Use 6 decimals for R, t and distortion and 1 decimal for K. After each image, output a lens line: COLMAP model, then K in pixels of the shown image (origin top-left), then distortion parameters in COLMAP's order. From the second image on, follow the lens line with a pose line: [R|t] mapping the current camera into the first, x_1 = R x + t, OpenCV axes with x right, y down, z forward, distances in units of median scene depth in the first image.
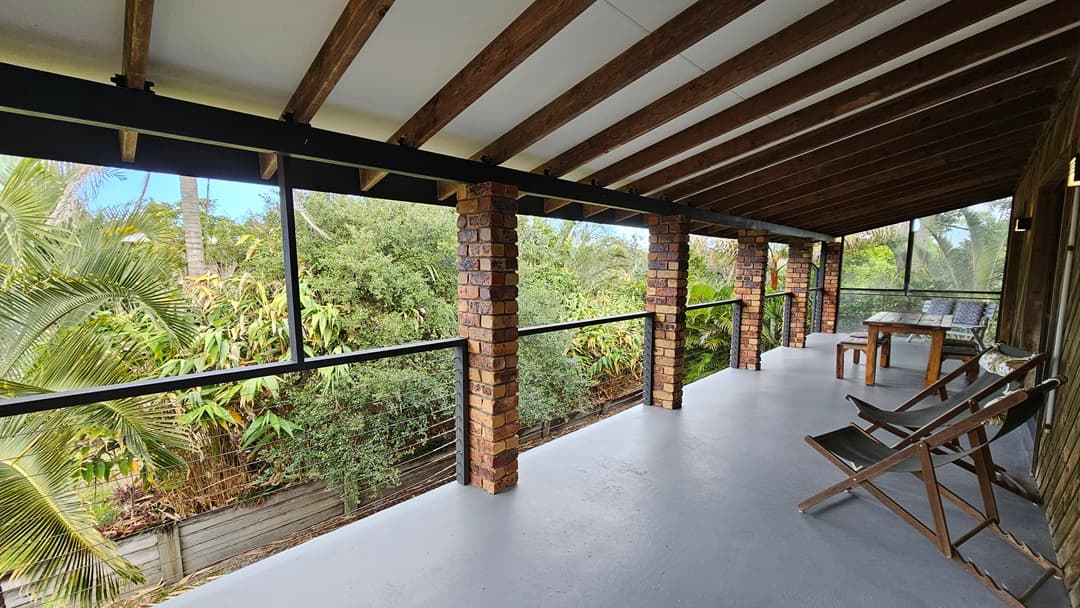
lens RADIAL K [[440.5, 0, 538.7], [0, 440.5, 310.7], [0, 0, 1]] dist [0.002198, -0.002379]
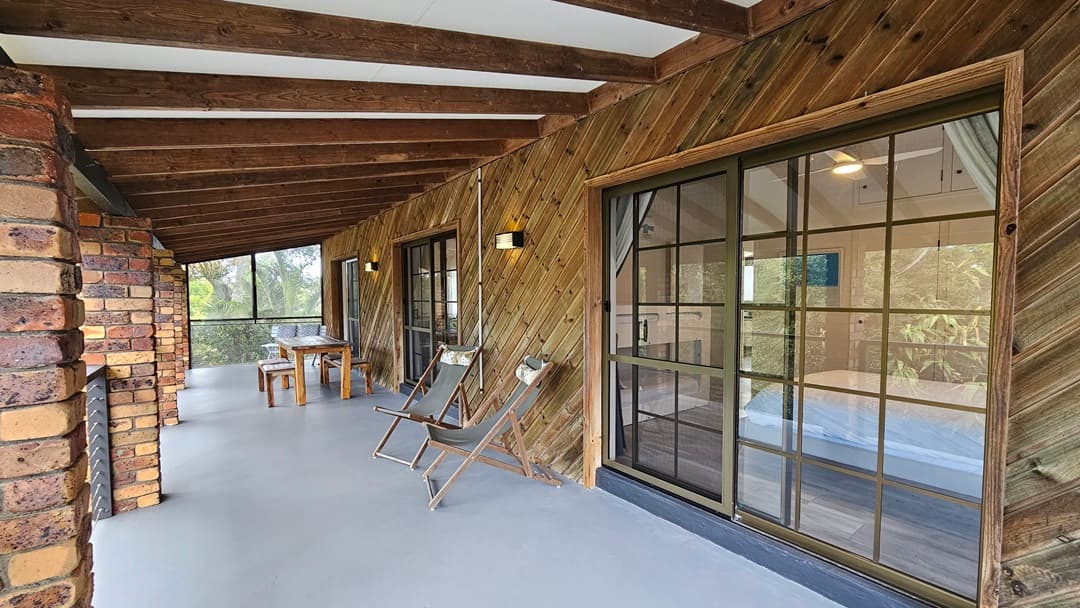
lens RADIAL K [[440.5, 0, 539.0], [0, 440.5, 310.3], [0, 0, 1]] dist [0.002198, -0.002379]
pose [[0.161957, -0.028248, 0.986393, -0.251123], [0.100854, 0.994830, 0.011930, -0.019370], [-0.981630, 0.097550, 0.163968, 0.283695]]
